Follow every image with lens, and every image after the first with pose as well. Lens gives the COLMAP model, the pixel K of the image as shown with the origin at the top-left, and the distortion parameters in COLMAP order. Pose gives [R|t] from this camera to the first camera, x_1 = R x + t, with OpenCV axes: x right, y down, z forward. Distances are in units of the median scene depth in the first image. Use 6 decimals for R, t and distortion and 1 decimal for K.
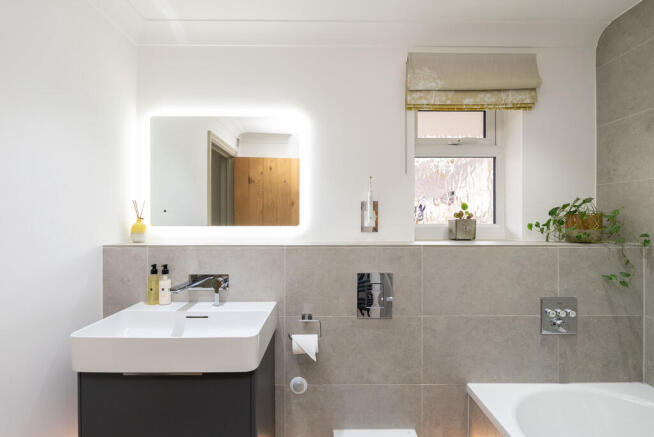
lens RADIAL K [[337.4, 0, 326.0], [0, 337.4, 219.9], [0, 0, 1]] dist [-0.005170, 0.000565]
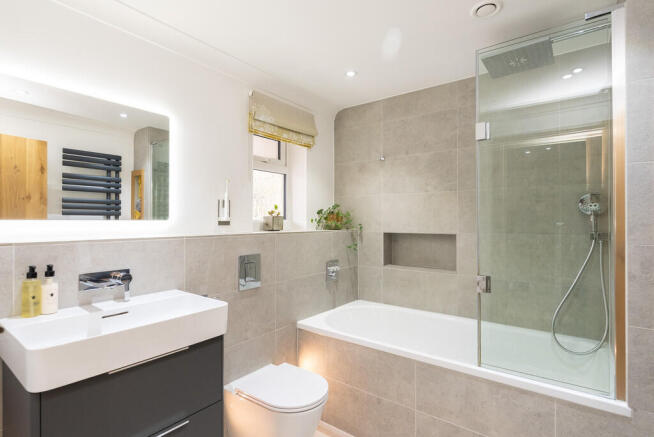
lens RADIAL K [[337.4, 0, 325.1], [0, 337.4, 218.6], [0, 0, 1]] dist [-0.005170, 0.000565]
pose [[0.603437, 0.005945, 0.797388, -0.683447], [0.002266, 0.999955, -0.009170, 0.025928], [-0.797407, 0.007340, 0.603397, -0.032948]]
